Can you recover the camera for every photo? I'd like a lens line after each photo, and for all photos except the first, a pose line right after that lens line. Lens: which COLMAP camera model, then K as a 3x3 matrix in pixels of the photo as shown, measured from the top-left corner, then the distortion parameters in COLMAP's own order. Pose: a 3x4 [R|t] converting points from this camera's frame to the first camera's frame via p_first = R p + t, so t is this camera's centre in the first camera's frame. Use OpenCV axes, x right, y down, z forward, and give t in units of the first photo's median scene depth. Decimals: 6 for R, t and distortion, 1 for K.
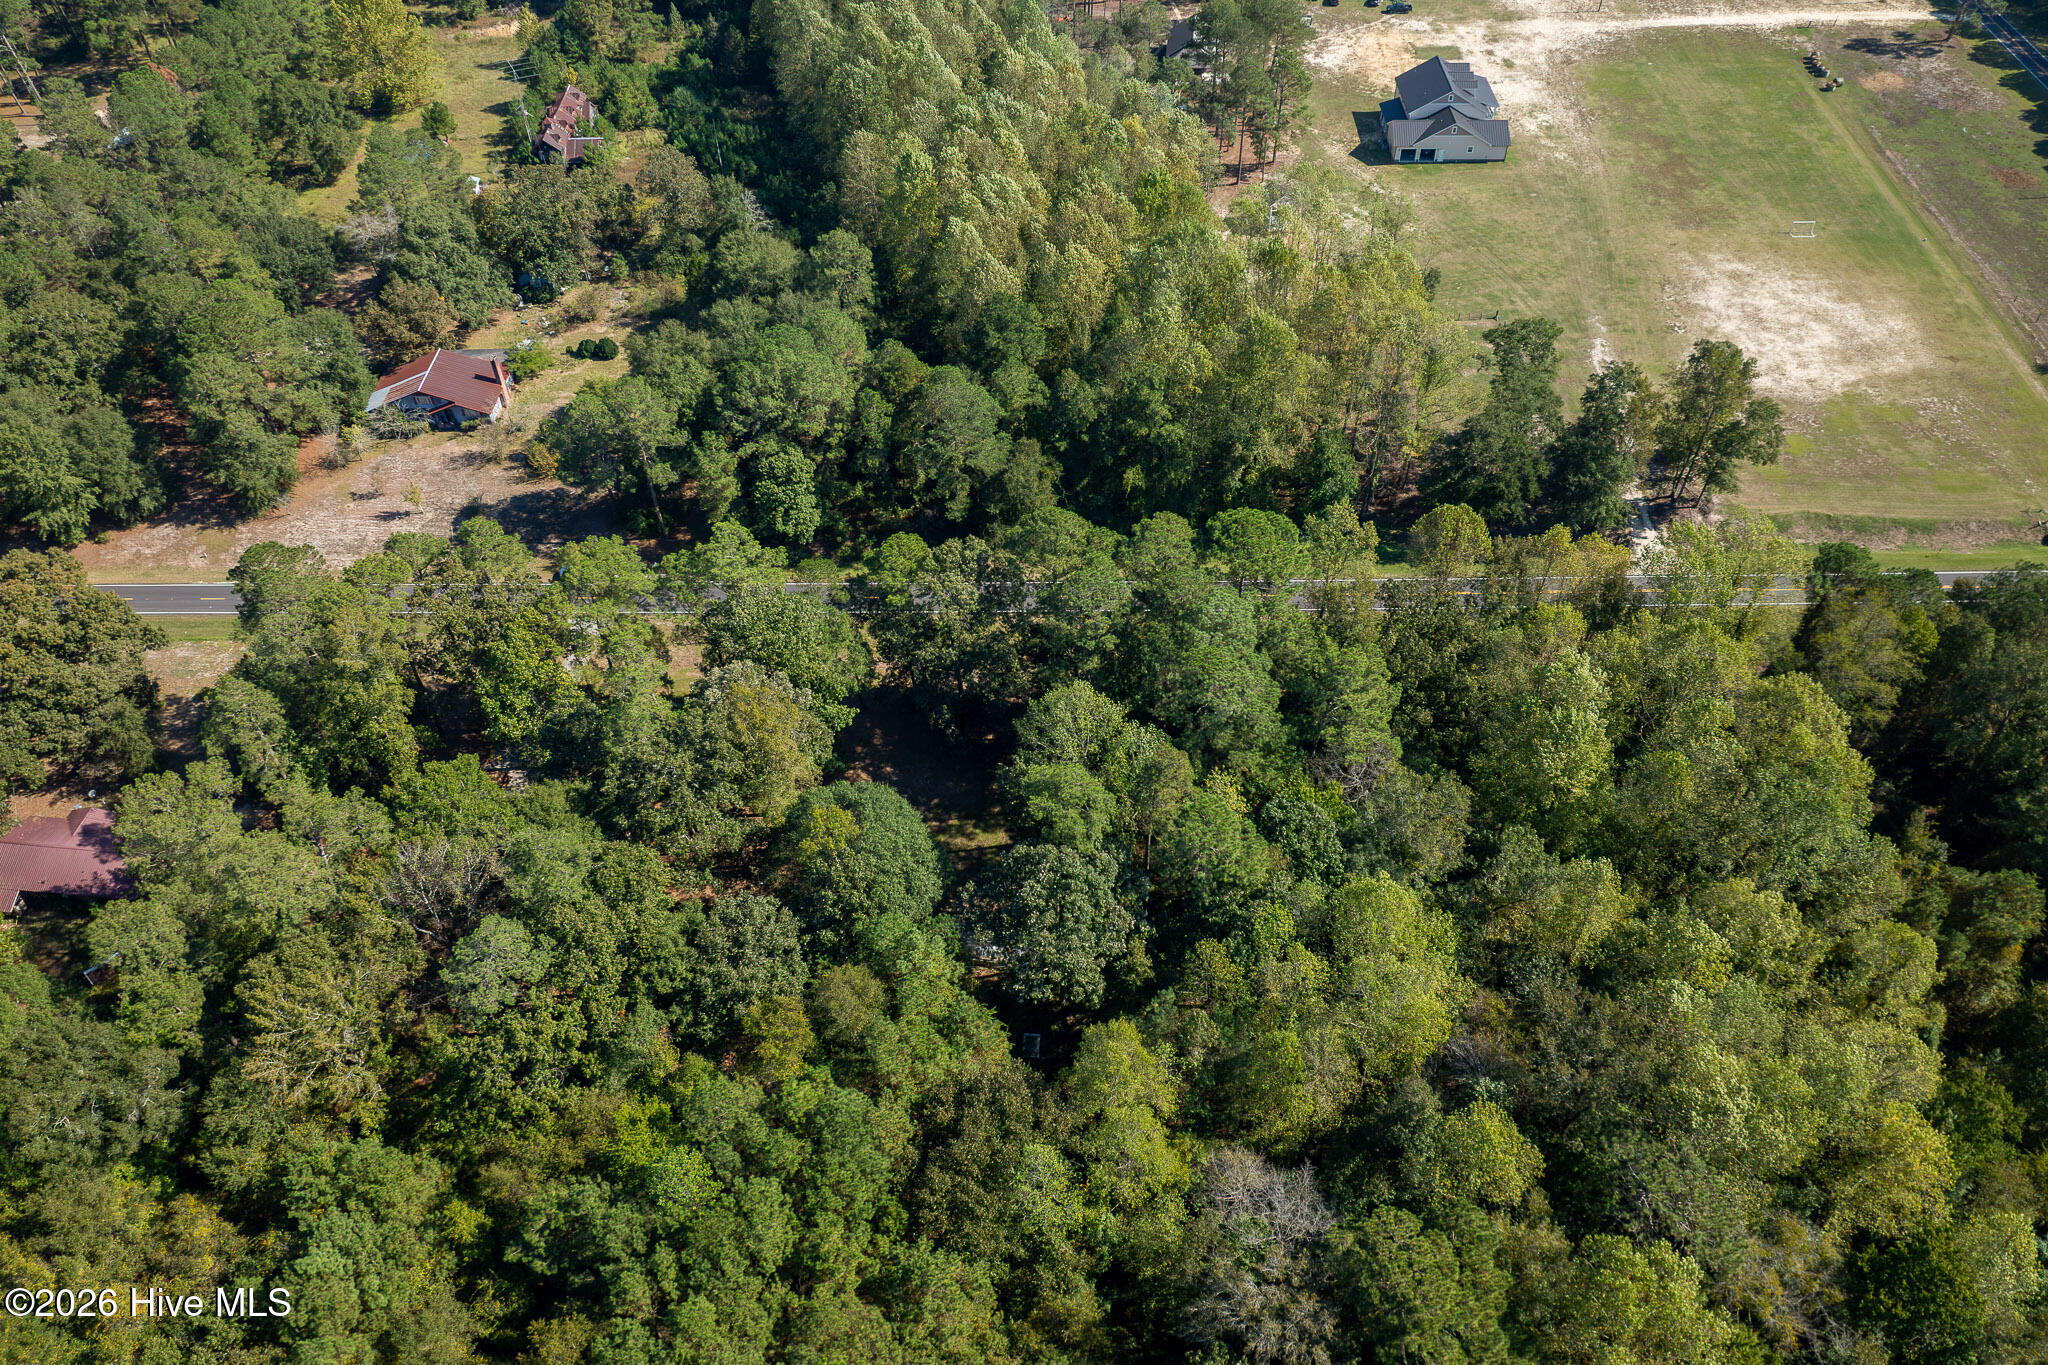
lens RADIAL K [[1449.2, 0, 1024.0], [0, 1449.2, 682.5], [0, 0, 1]] dist [-0.030743, -0.006197]
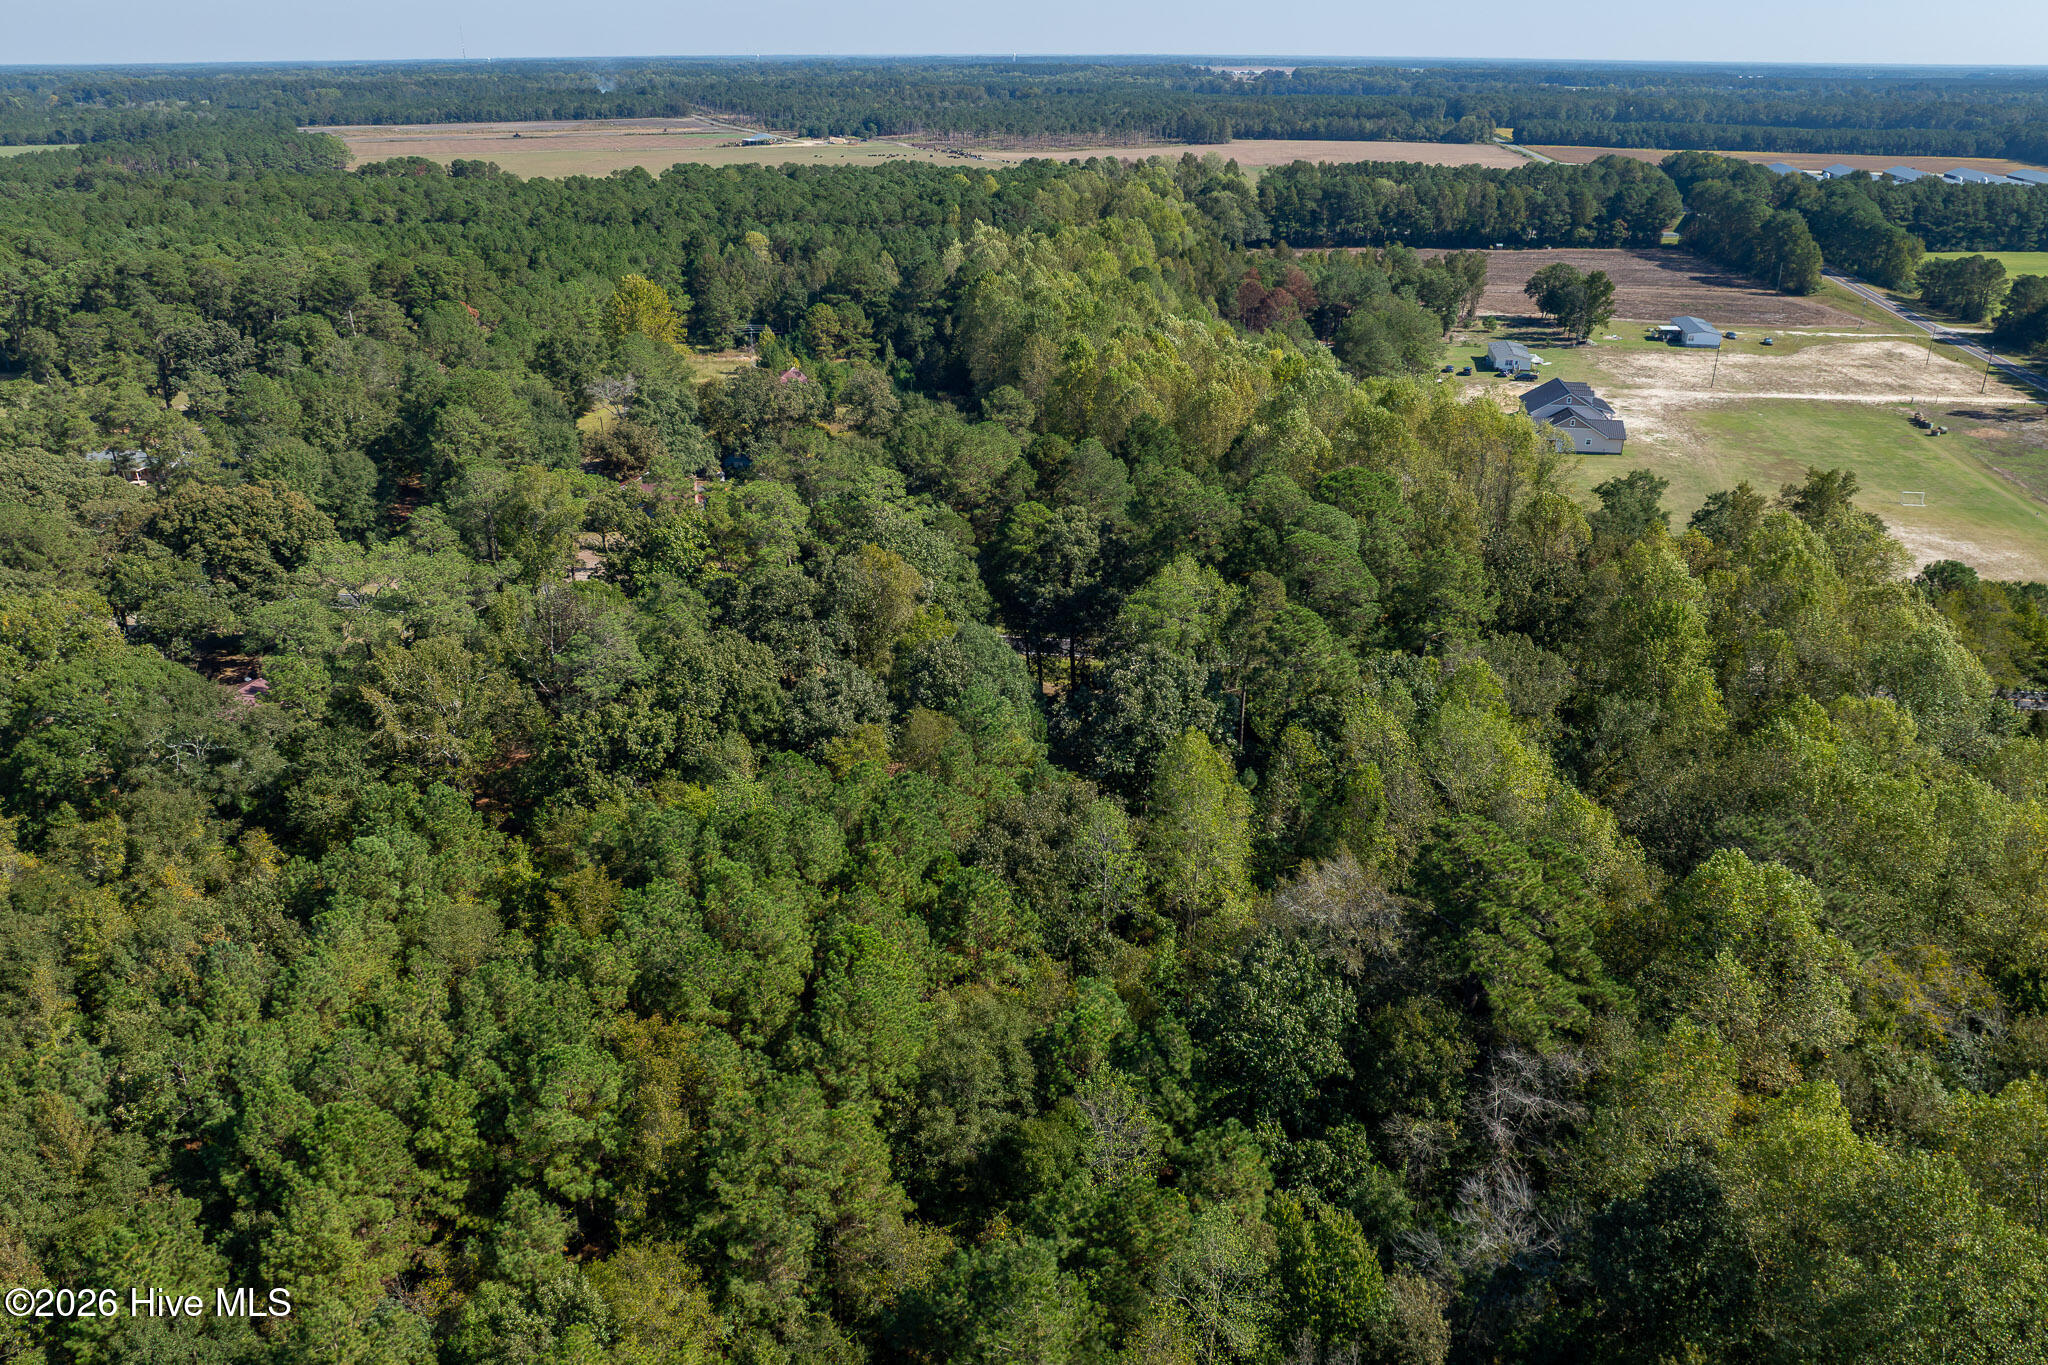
lens RADIAL K [[1449.2, 0, 1024.0], [0, 1449.2, 682.5], [0, 0, 1]] dist [-0.030743, -0.006197]
pose [[0.990622, 0.074622, -0.114455, 0.030863], [-0.111986, 0.923356, -0.367250, 0.309723], [0.078278, 0.376624, 0.923053, 0.032619]]
